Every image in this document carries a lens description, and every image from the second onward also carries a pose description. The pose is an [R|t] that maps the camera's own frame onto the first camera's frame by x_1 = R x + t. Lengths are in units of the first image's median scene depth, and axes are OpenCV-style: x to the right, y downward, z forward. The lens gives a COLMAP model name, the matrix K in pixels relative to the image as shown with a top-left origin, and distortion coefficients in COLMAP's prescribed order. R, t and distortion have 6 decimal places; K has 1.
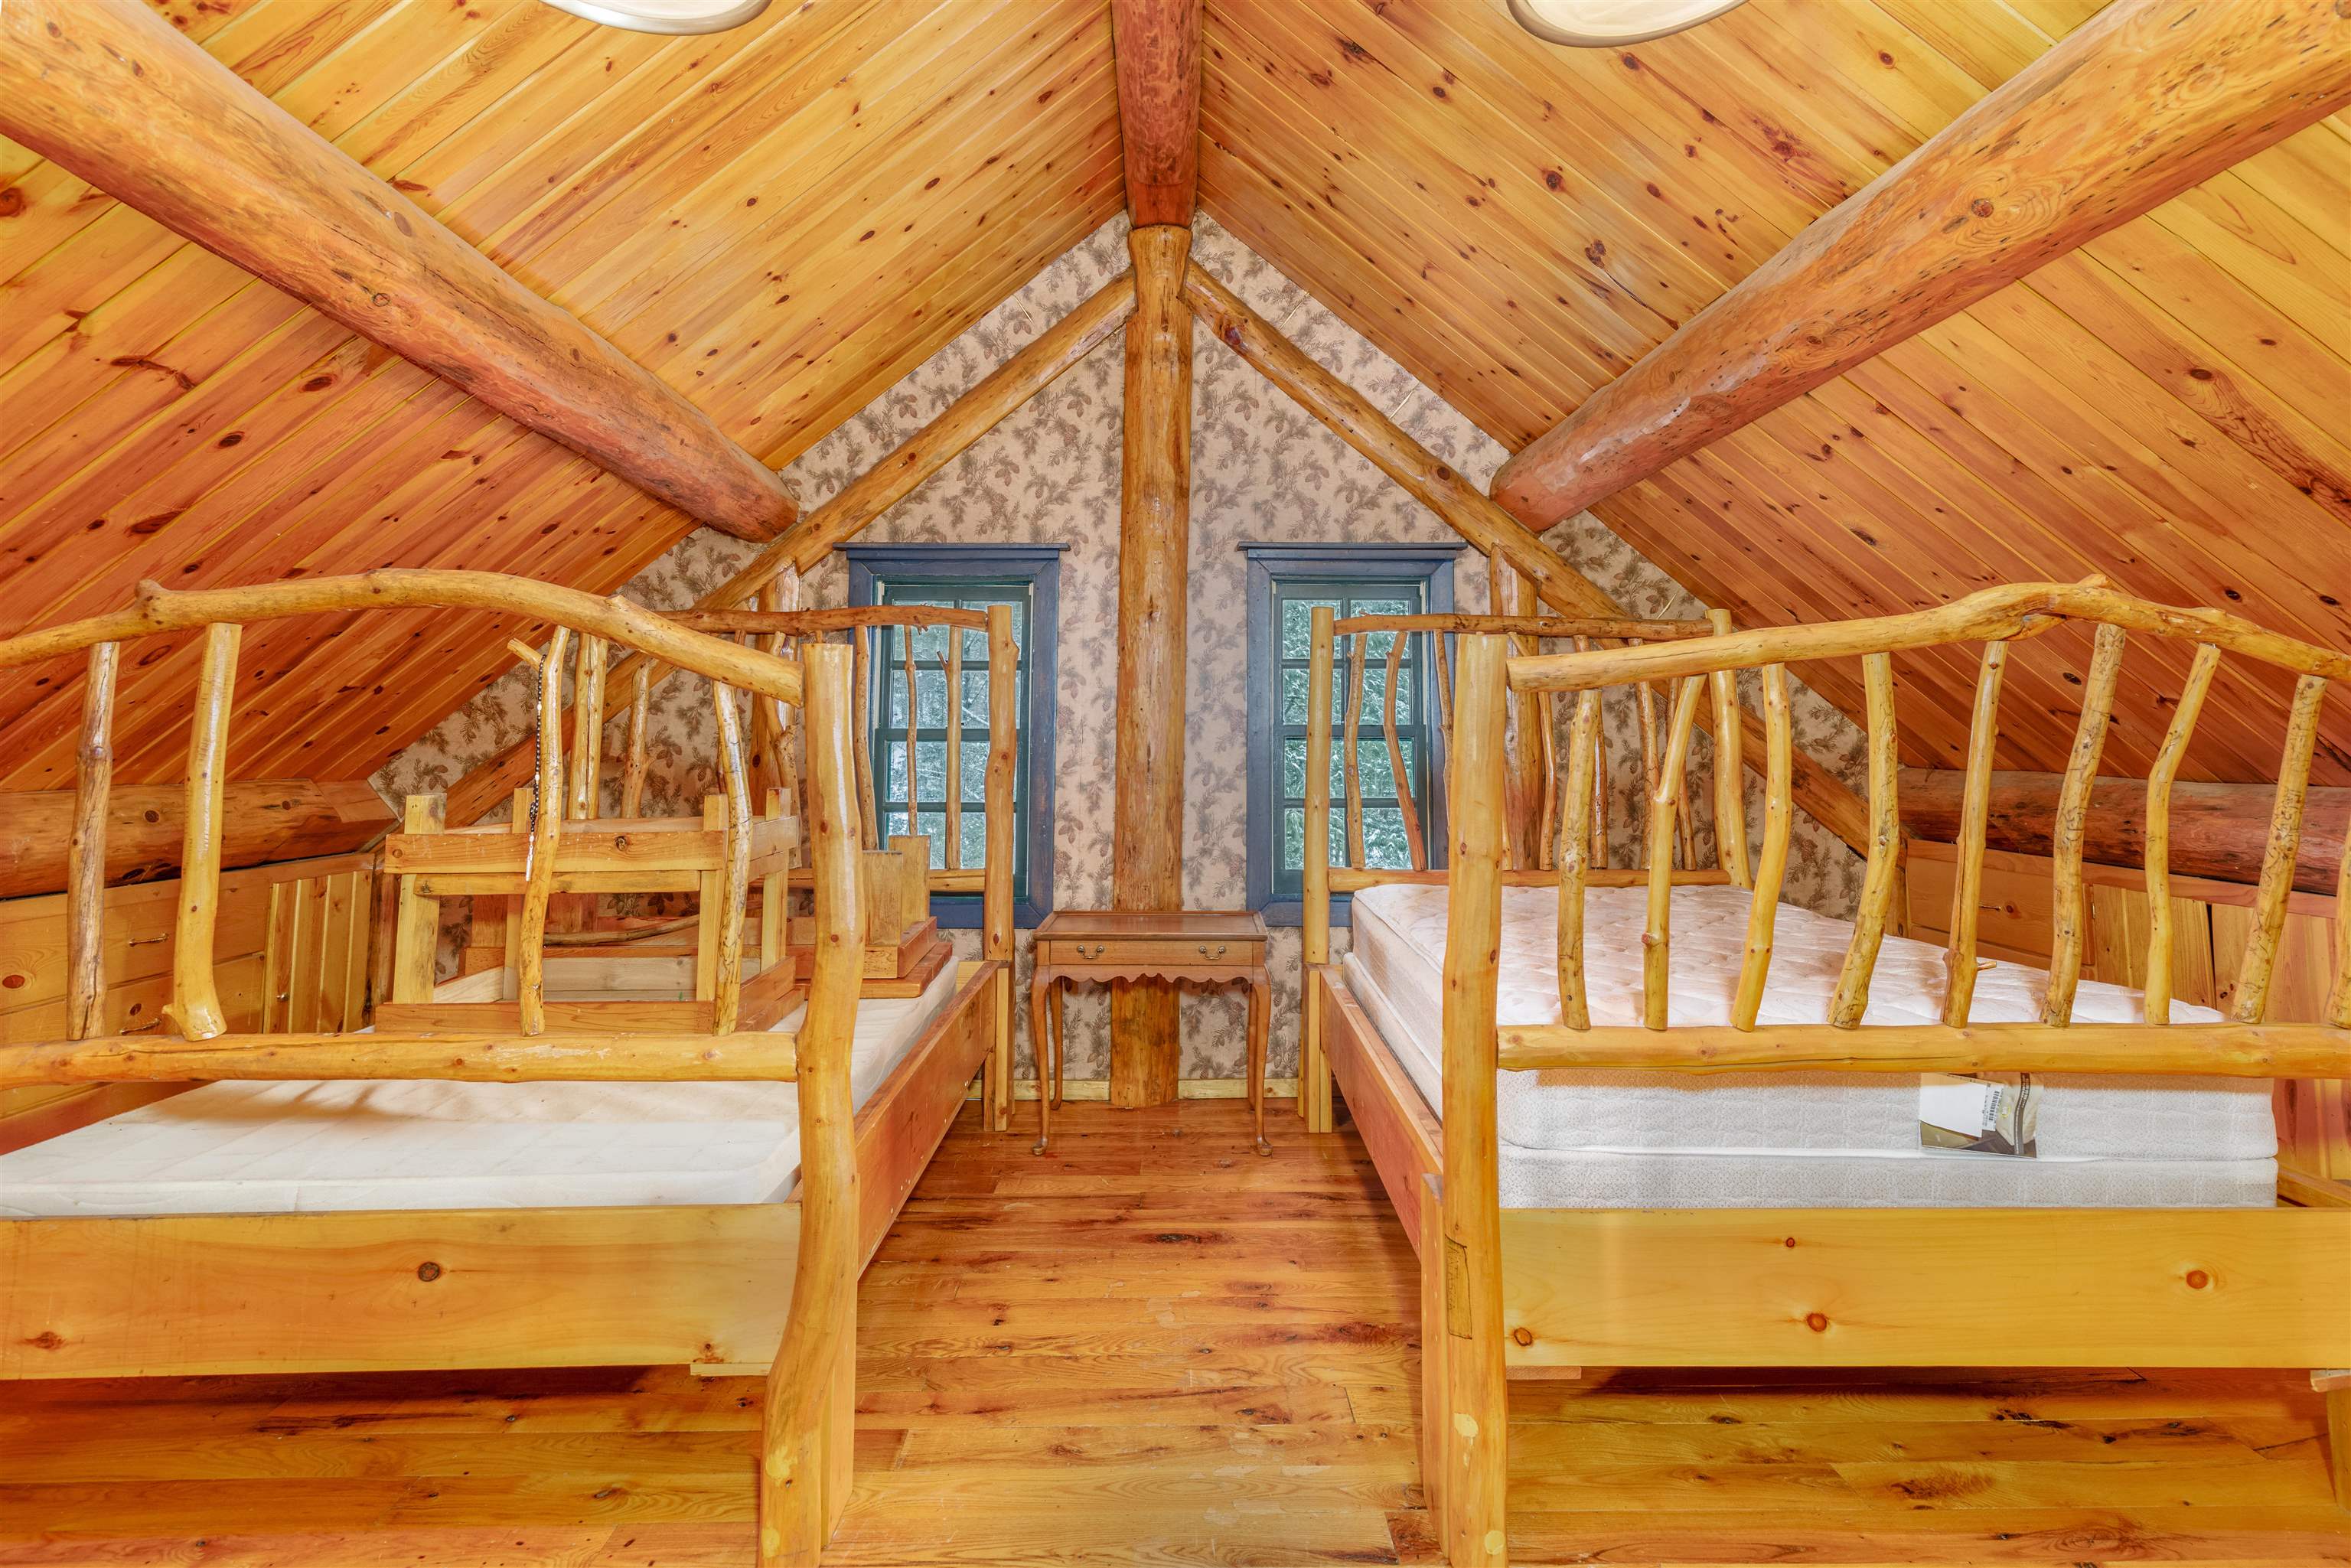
lens RADIAL K [[1108.7, 0, 1176.4], [0, 1108.7, 657.4], [0, 0, 1]] dist [0.006652, -0.000219]
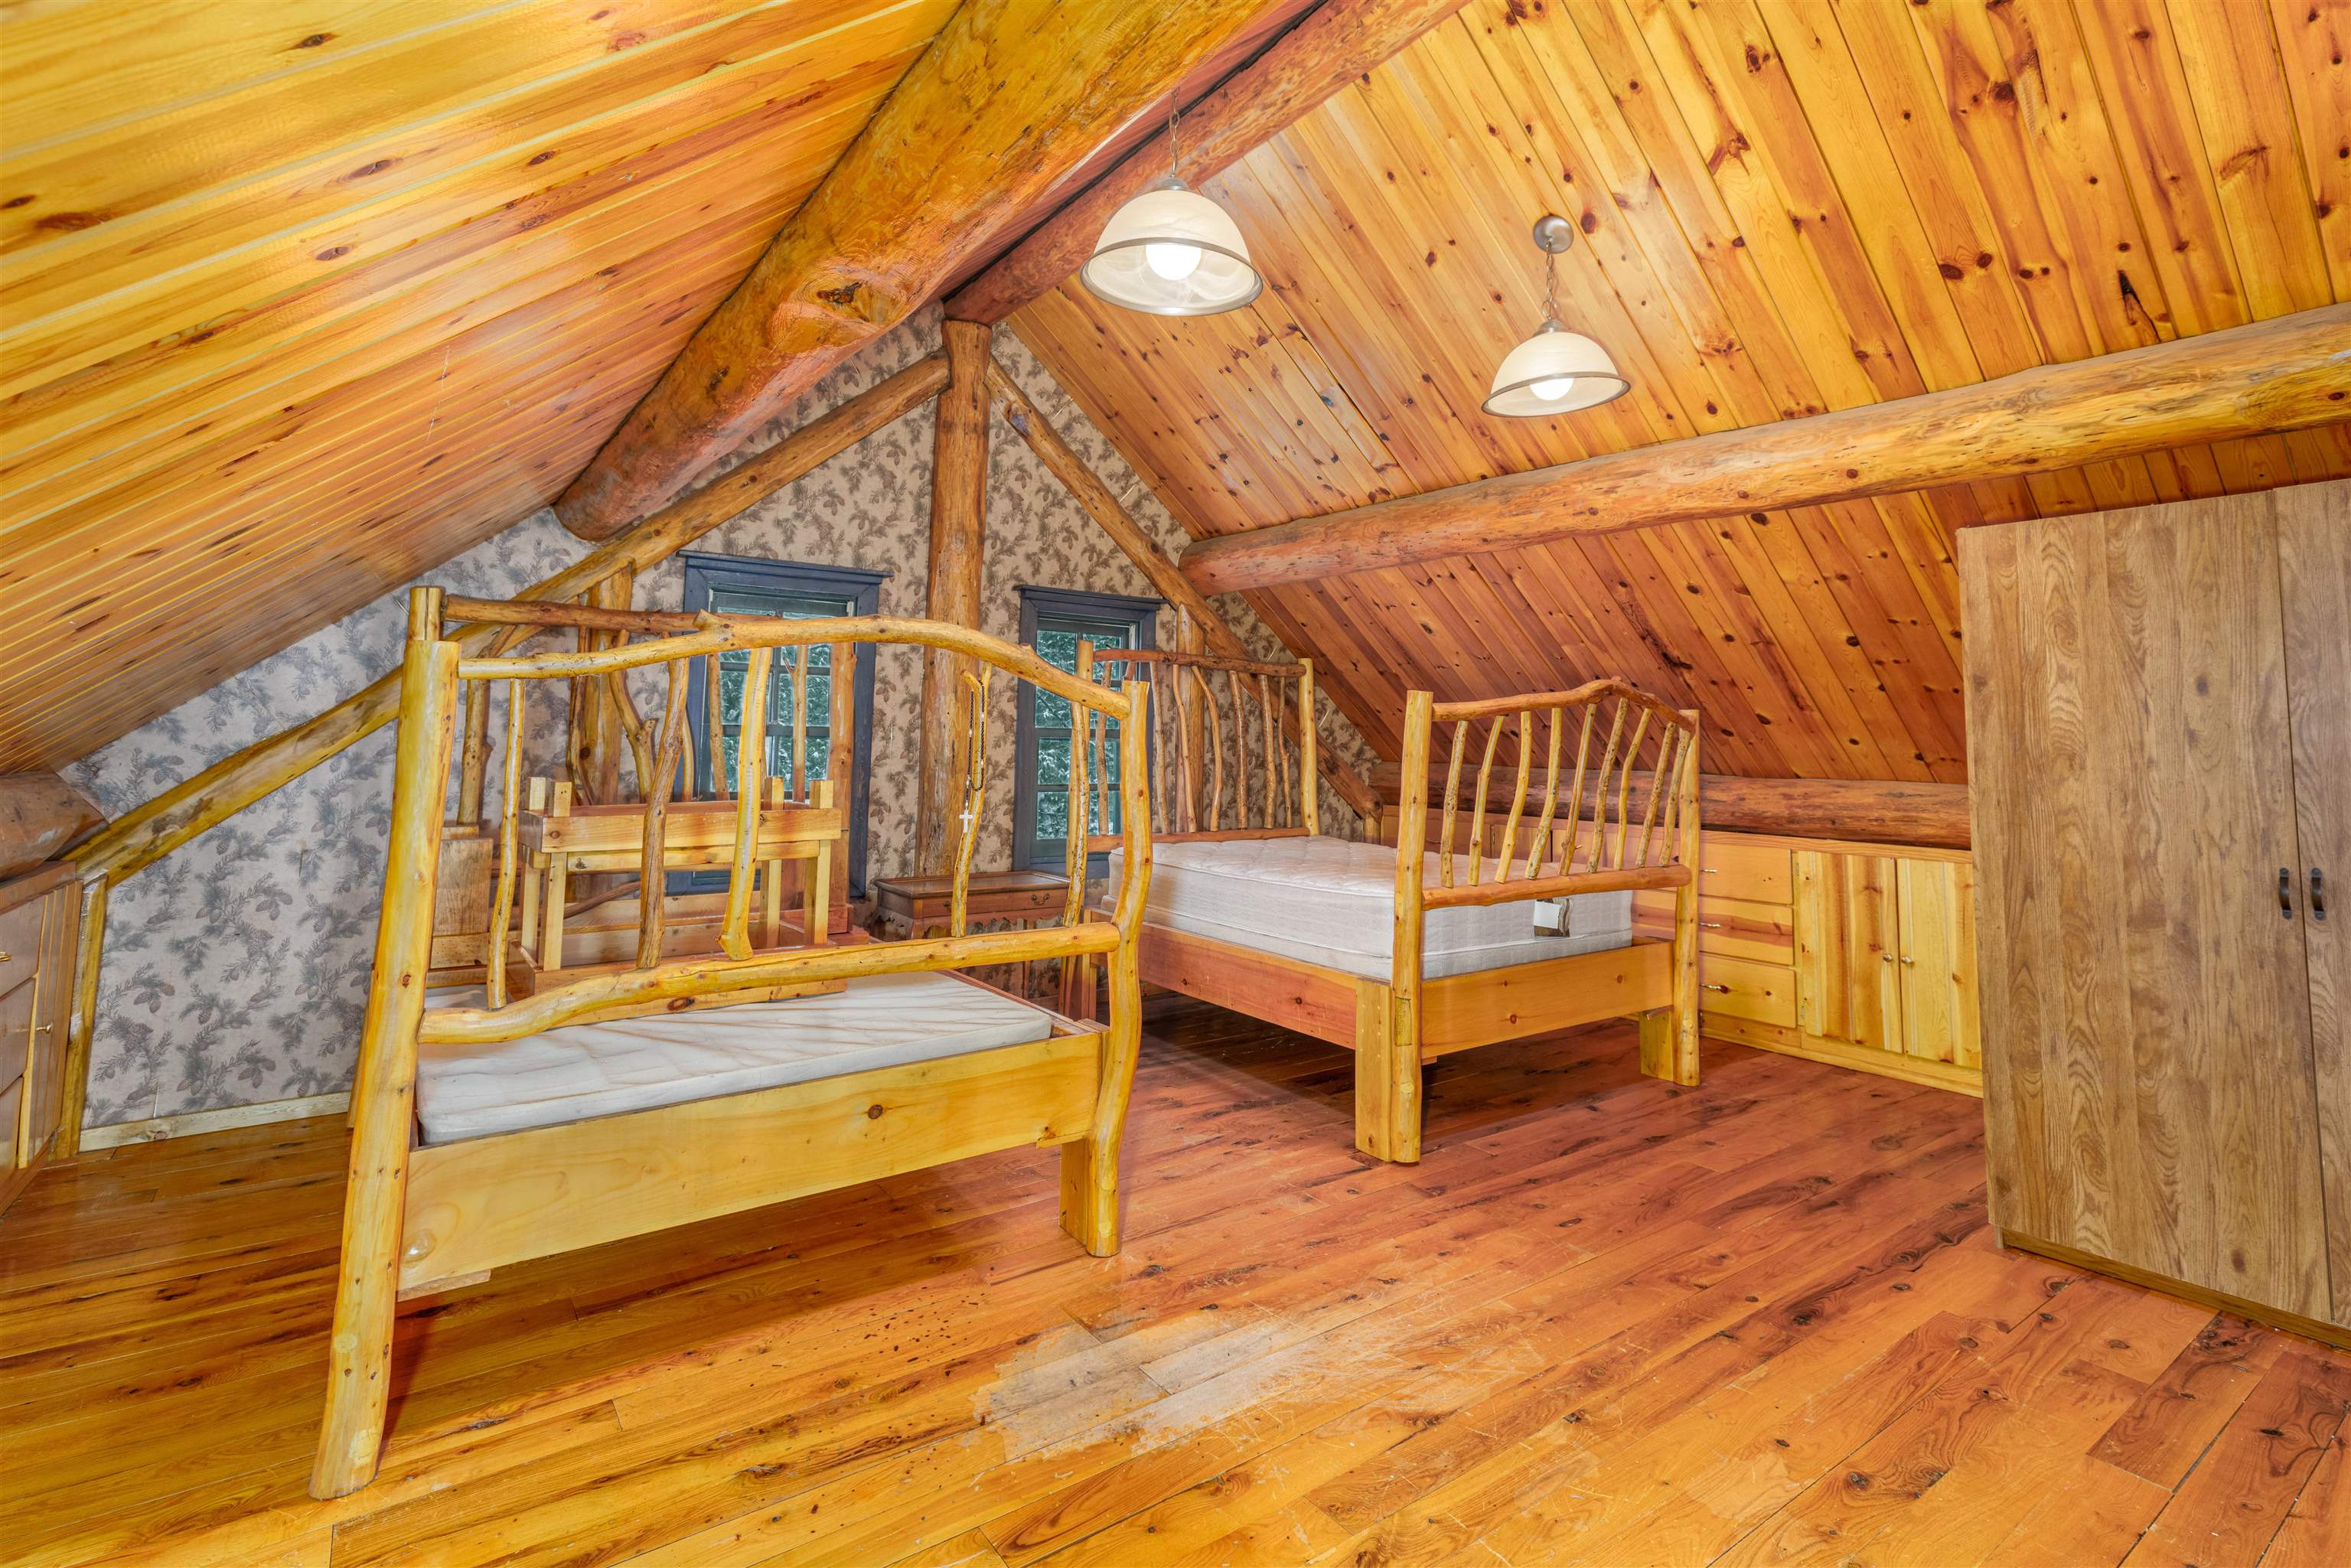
lens RADIAL K [[1105.0, 0, 1190.4], [0, 1105.0, 660.8], [0, 0, 1]] dist [0.006590, 0.000631]
pose [[0.817792, 0.053754, 0.572999, -0.499333], [-0.056760, 0.998308, -0.012644, -0.010809], [-0.572709, -0.022184, 0.819459, -0.155349]]
